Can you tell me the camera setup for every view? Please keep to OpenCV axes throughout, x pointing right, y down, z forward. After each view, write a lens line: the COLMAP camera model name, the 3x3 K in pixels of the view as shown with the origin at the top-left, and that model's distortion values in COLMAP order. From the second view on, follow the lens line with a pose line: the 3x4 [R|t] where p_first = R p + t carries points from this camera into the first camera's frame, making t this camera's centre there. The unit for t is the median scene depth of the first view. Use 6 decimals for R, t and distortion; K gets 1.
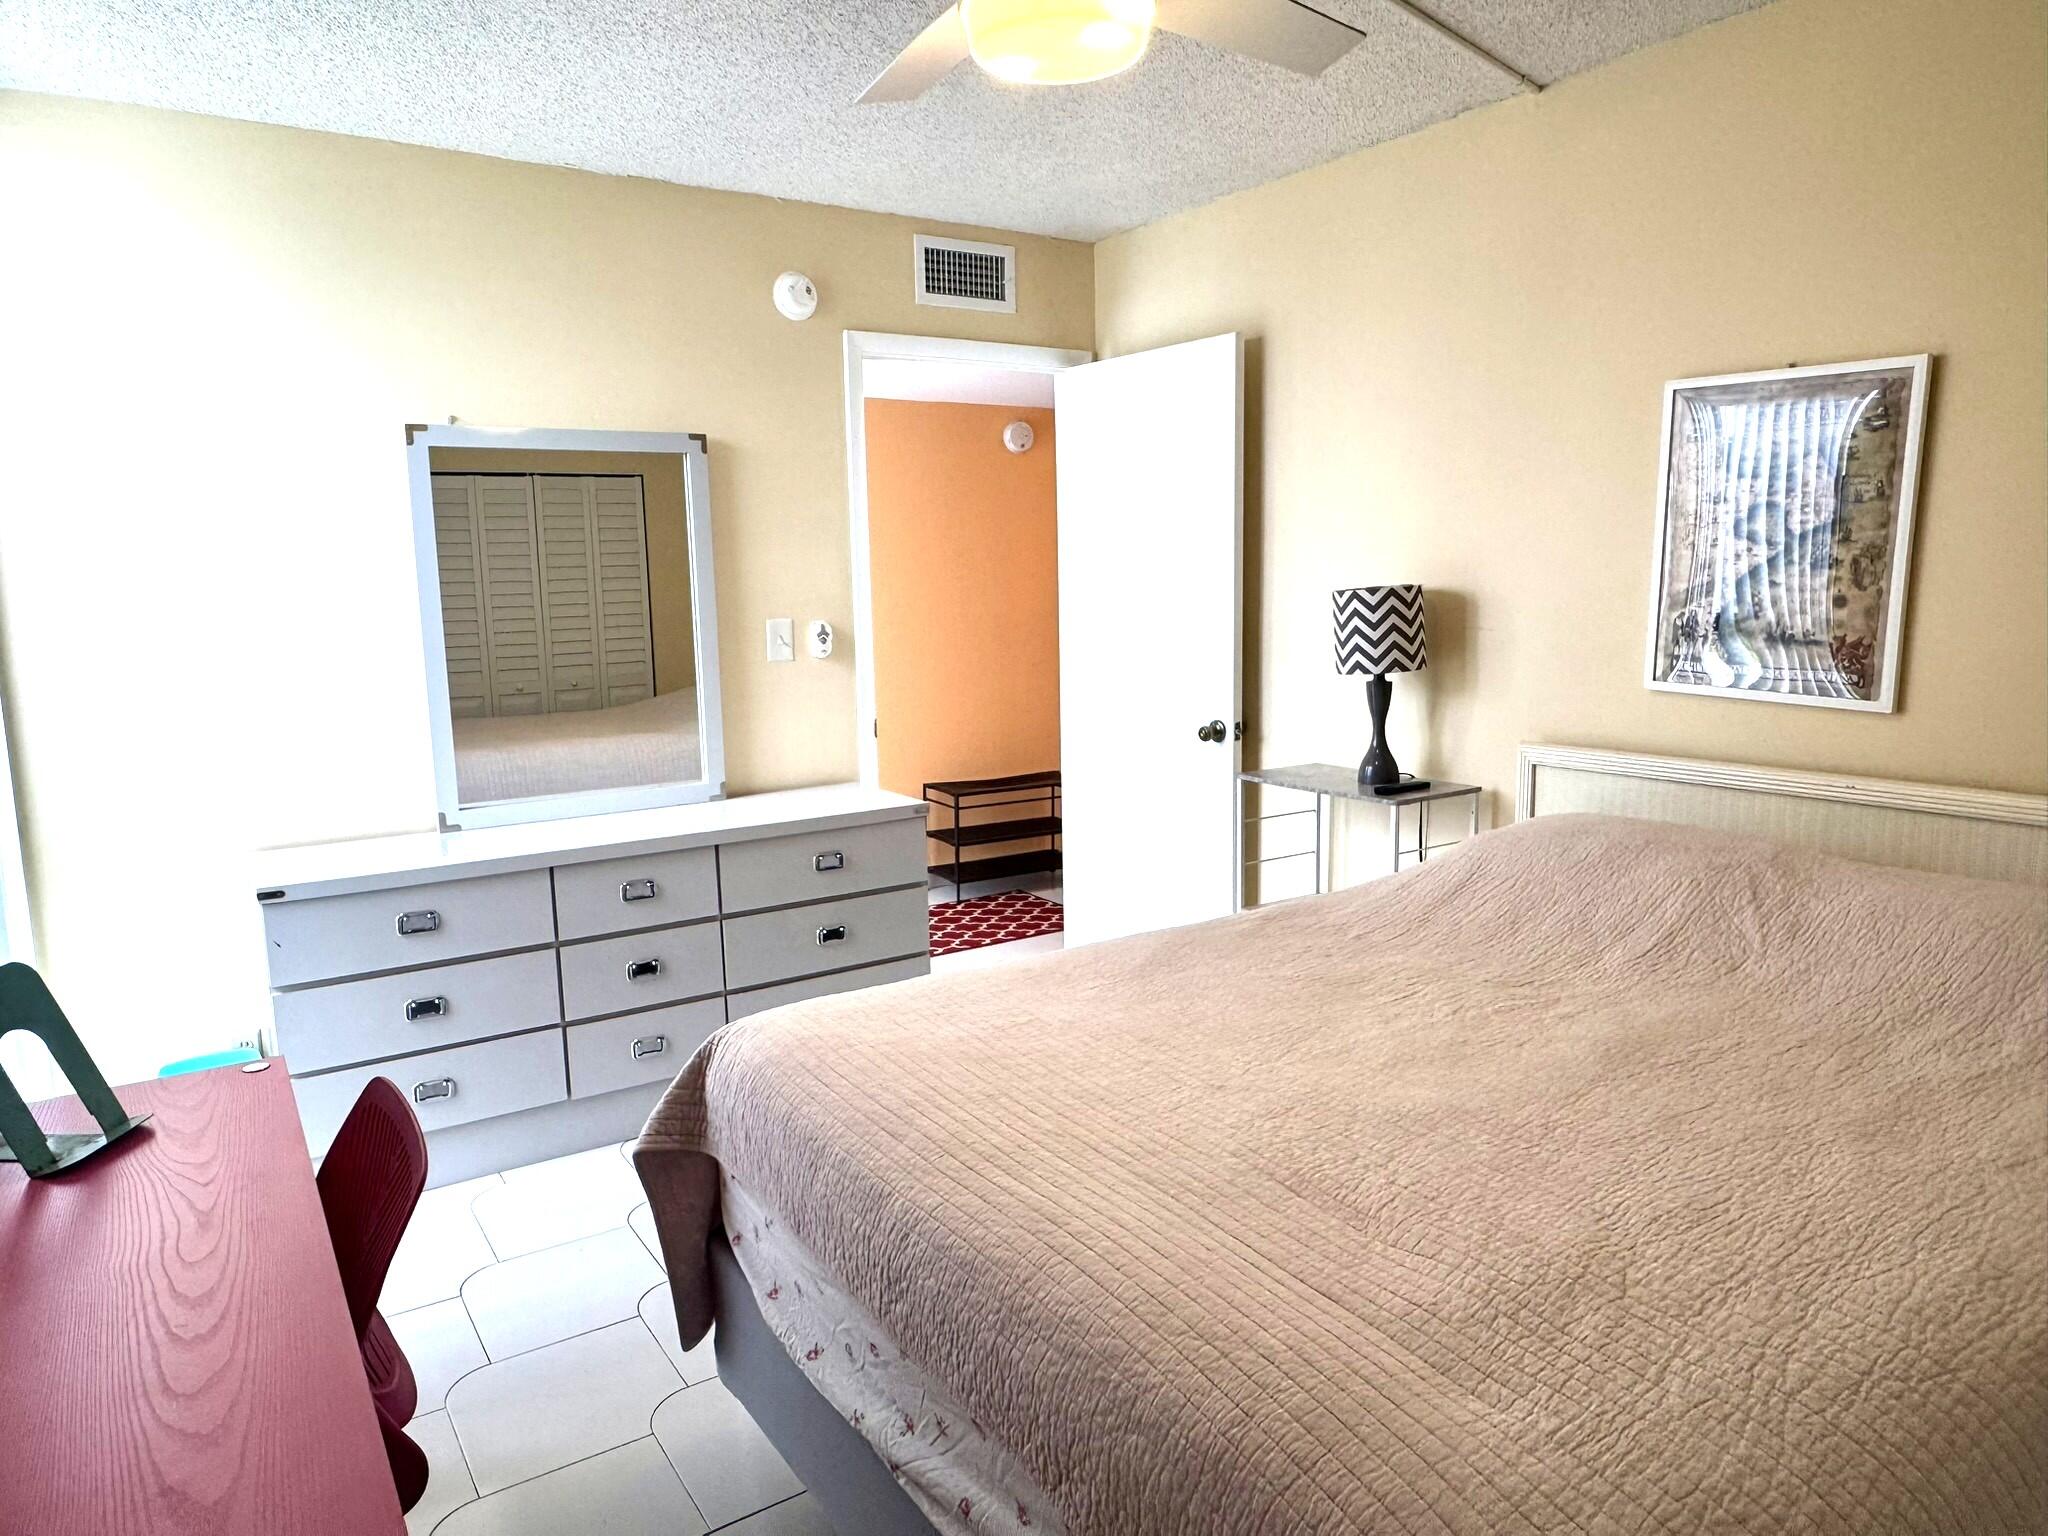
lens RADIAL K [[1330.6, 0, 1018.5], [0, 1330.6, 761.0], [0, 0, 1]] dist [0.009854, -0.003240]
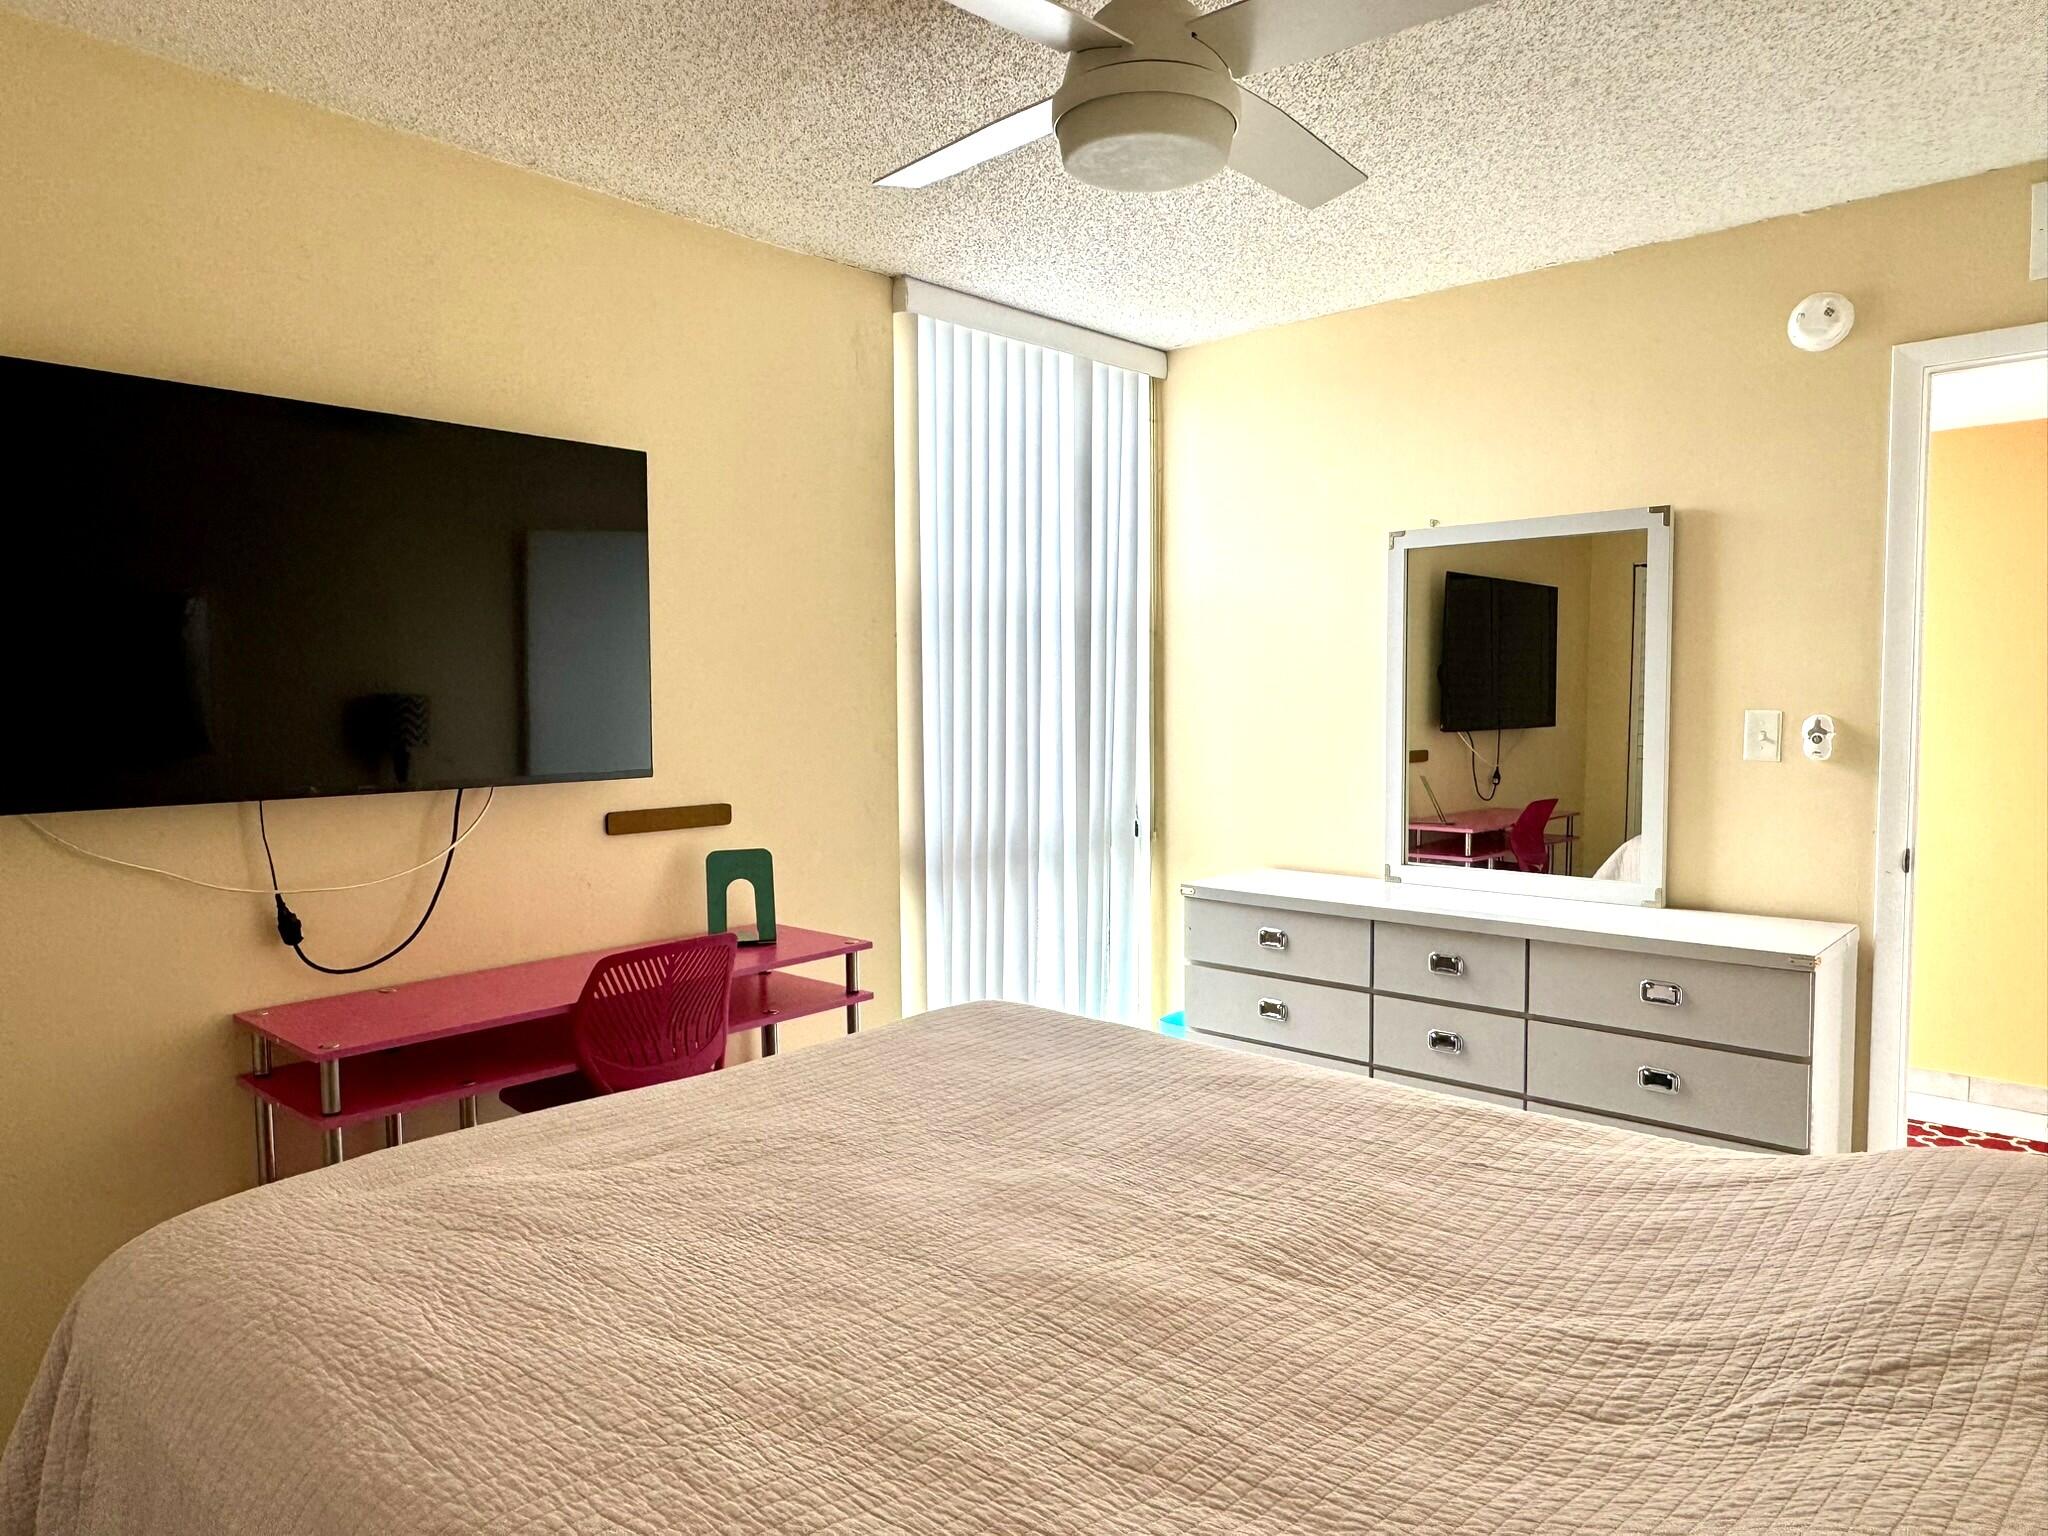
lens RADIAL K [[1330.6, 0, 1018.7], [0, 1330.6, 775.1], [0, 0, 1]] dist [0.009854, -0.003240]
pose [[0.266213, 0.084403, -0.960212, 0.555462], [-0.132780, 0.989874, 0.050198, -0.050451], [0.954725, 0.114134, 0.274724, 0.354689]]
